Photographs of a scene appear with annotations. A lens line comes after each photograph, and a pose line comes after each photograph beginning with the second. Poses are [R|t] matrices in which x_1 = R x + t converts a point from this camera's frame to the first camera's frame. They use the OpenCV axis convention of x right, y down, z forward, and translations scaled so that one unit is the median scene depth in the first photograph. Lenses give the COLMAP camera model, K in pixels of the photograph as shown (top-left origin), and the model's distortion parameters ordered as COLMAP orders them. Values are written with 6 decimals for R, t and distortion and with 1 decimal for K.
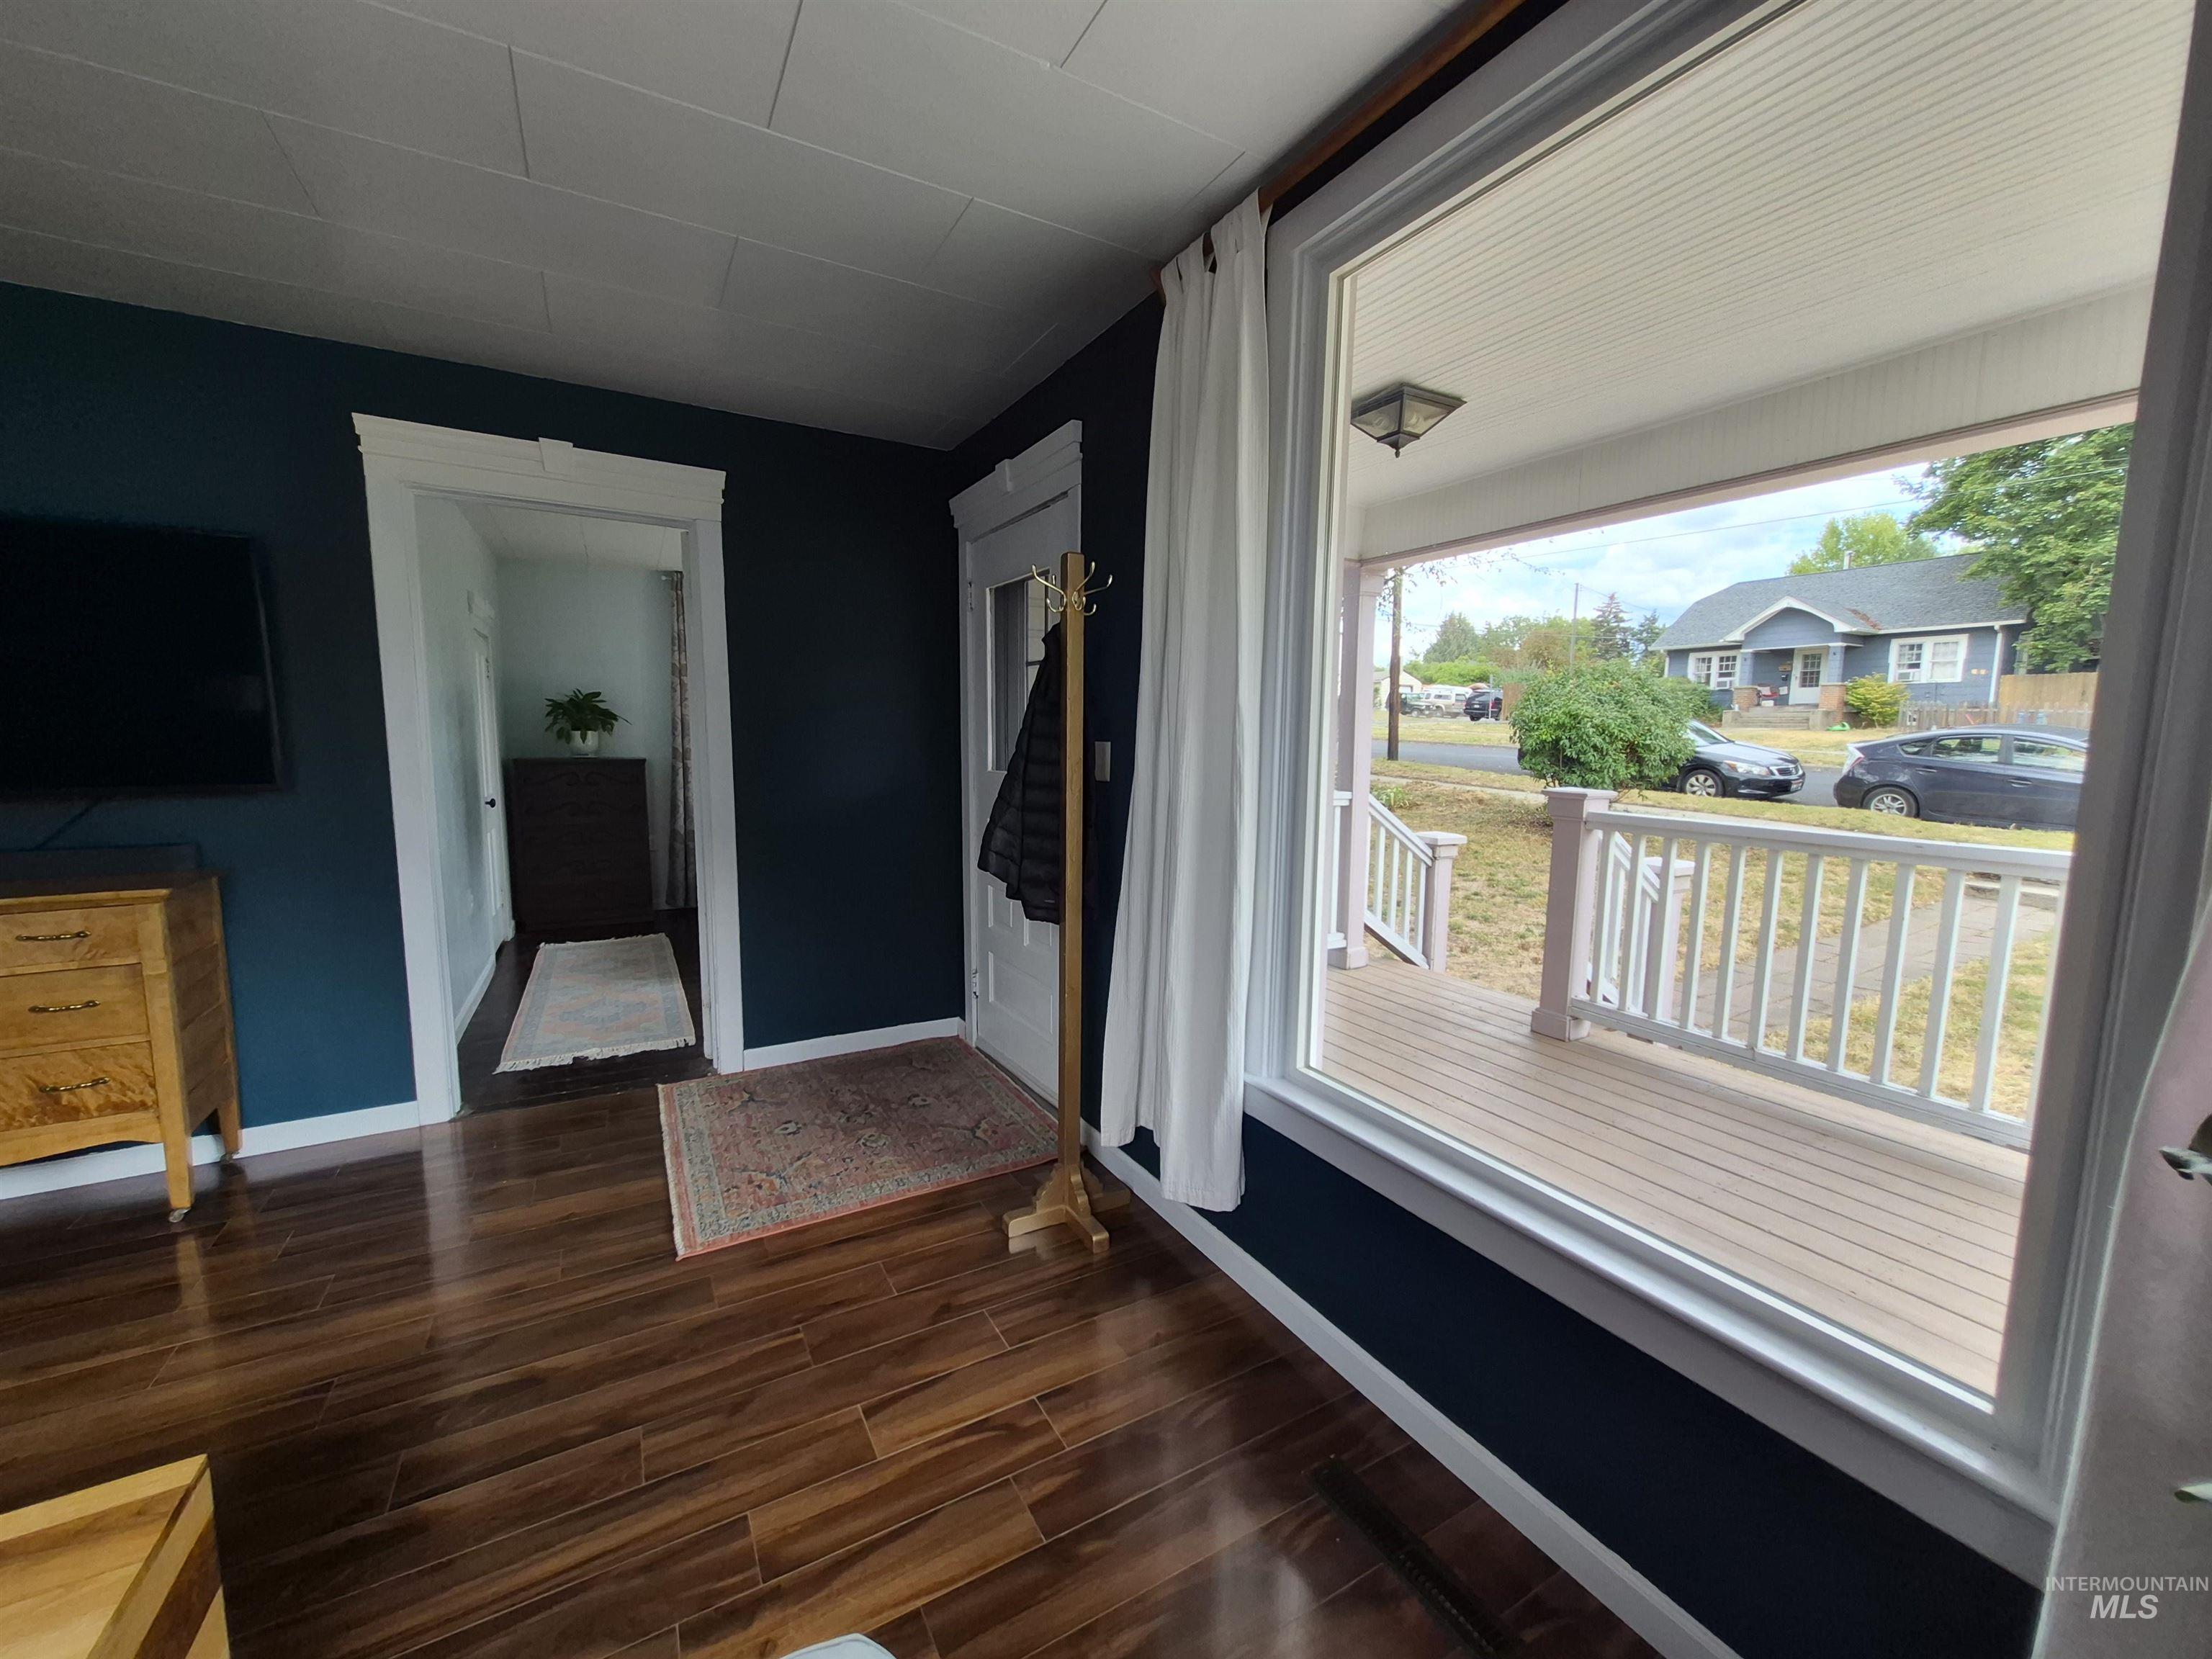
lens RADIAL K [[863.8, 0, 1104.2], [0, 863.8, 832.2], [0, 0, 1]] dist [0.006301, -0.000676]
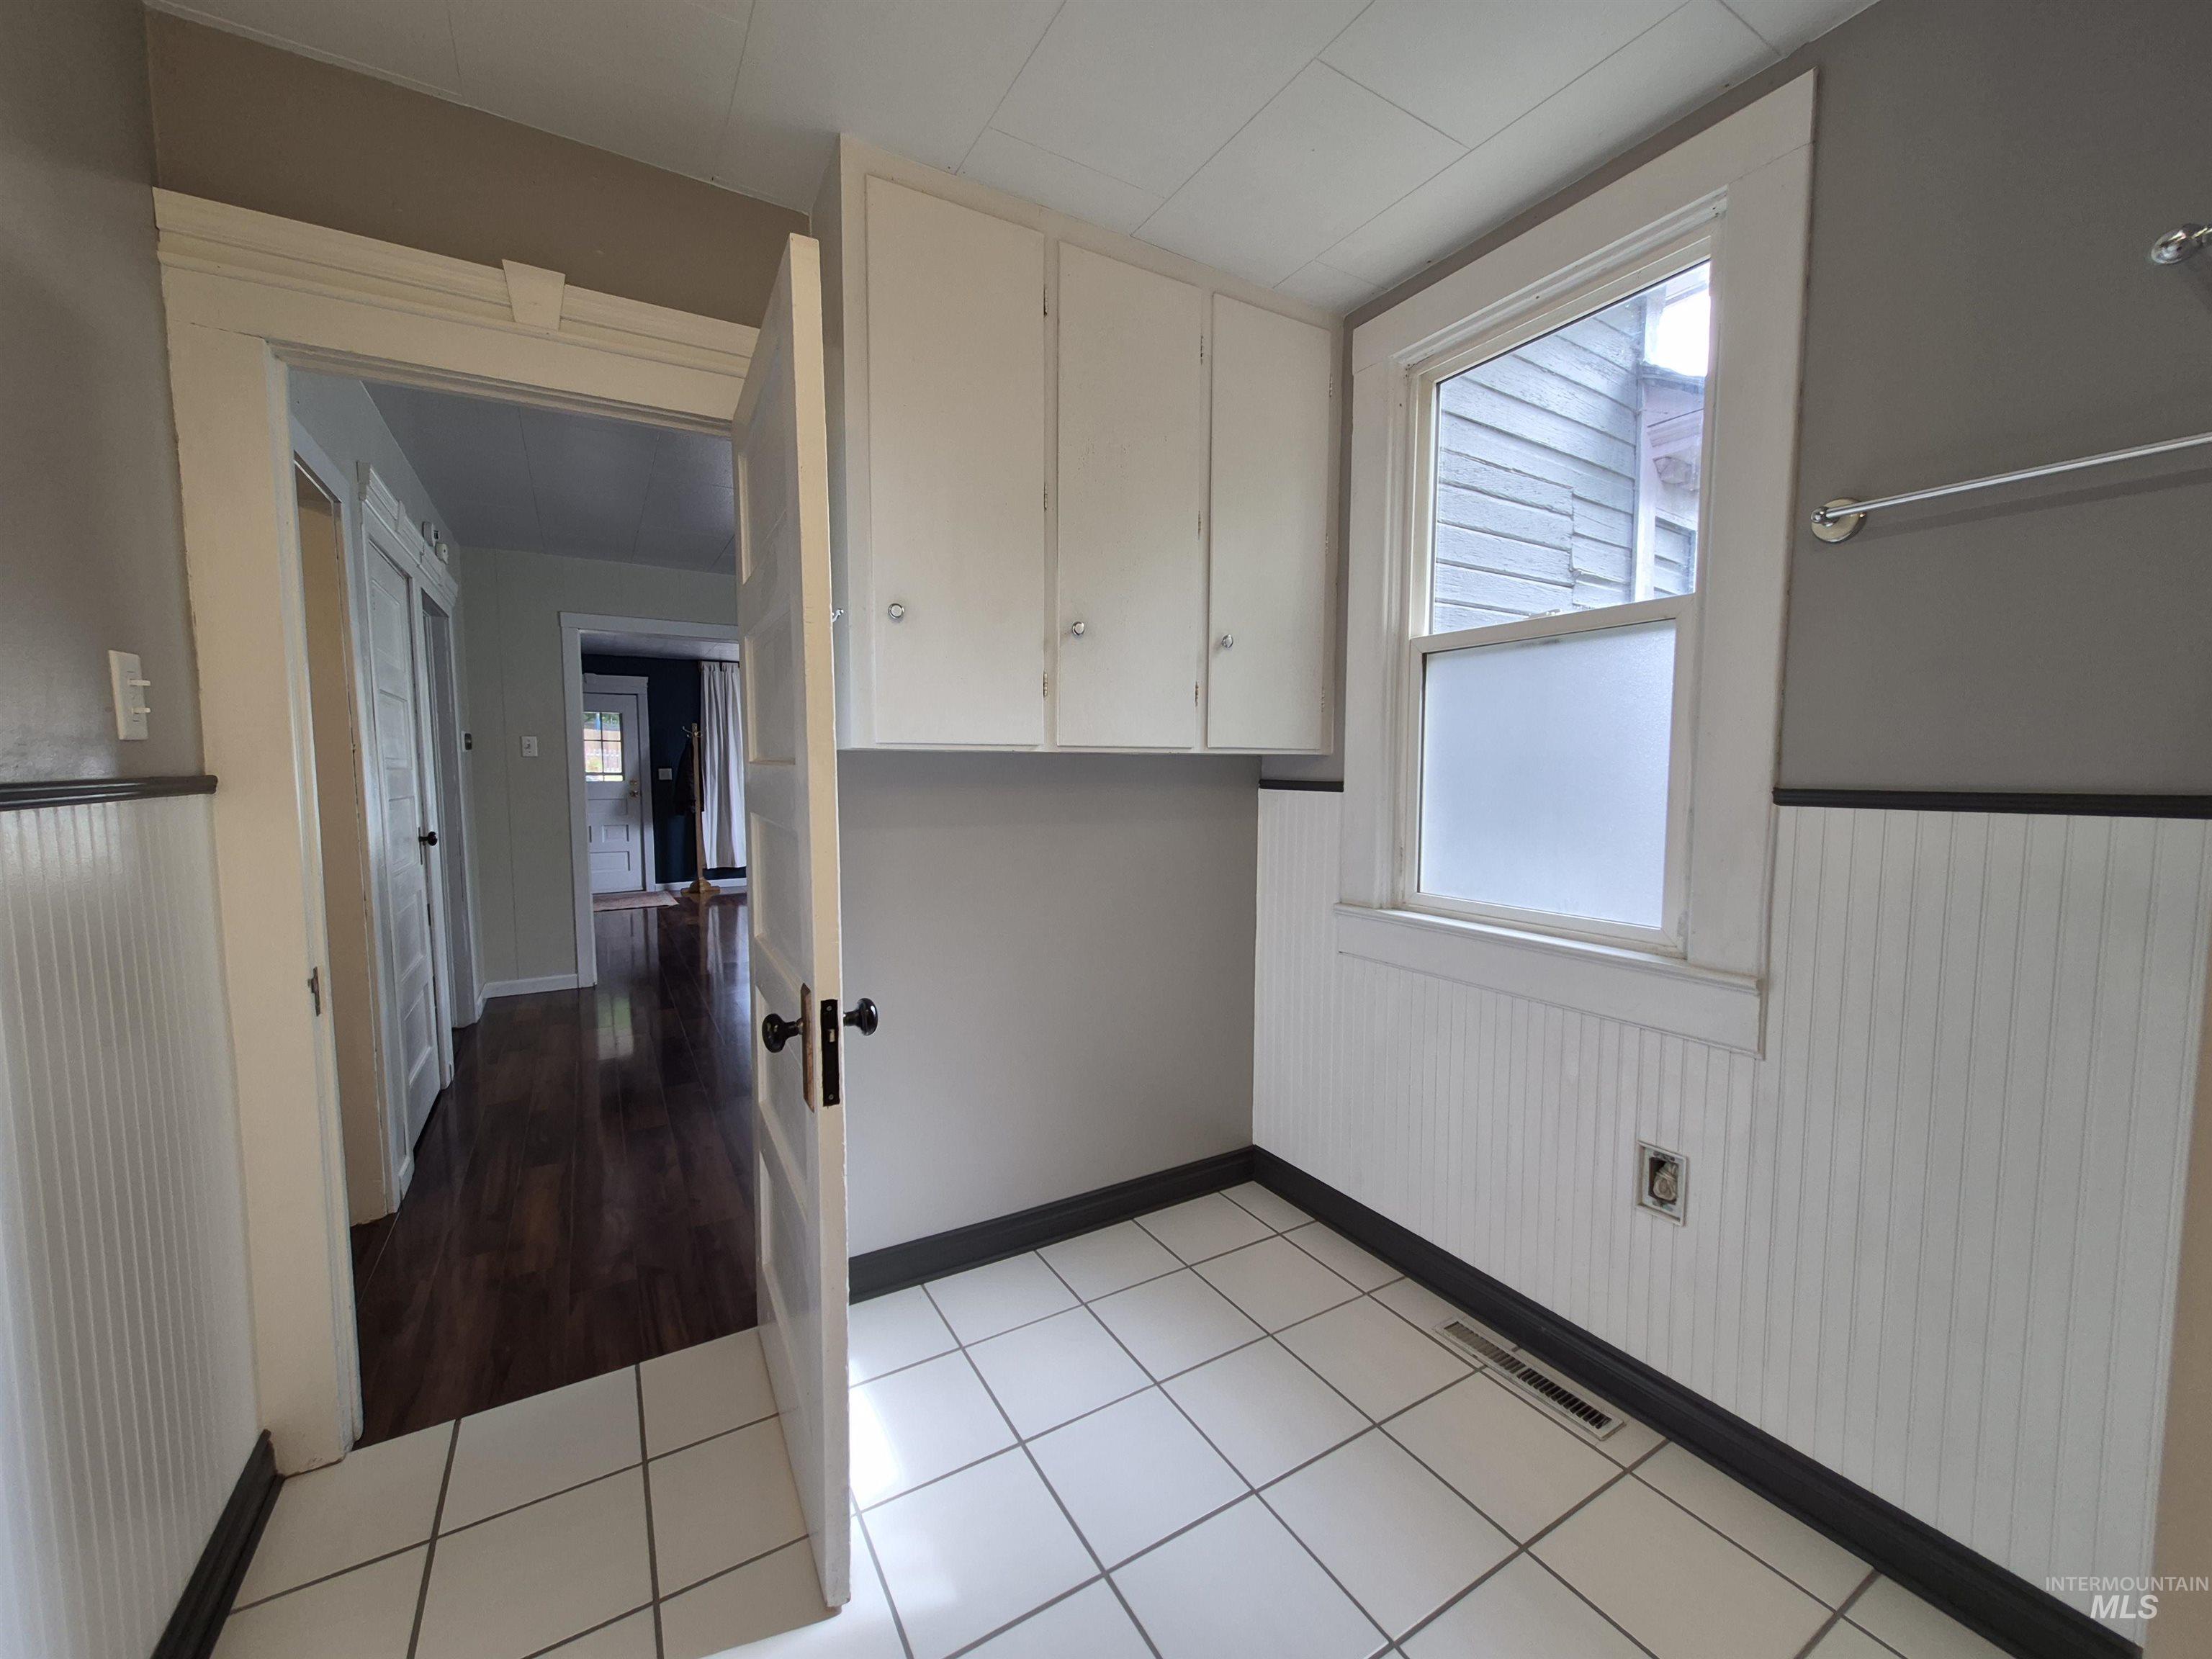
lens RADIAL K [[863.8, 0, 1109.5], [0, 863.8, 836.0], [0, 0, 1]] dist [0.006301, -0.000676]
pose [[-0.022957, -0.085713, 0.996055, -2.983519], [0.115666, 0.989400, 0.087806, 0.055727], [-0.993023, 0.117226, -0.012800, -0.602807]]
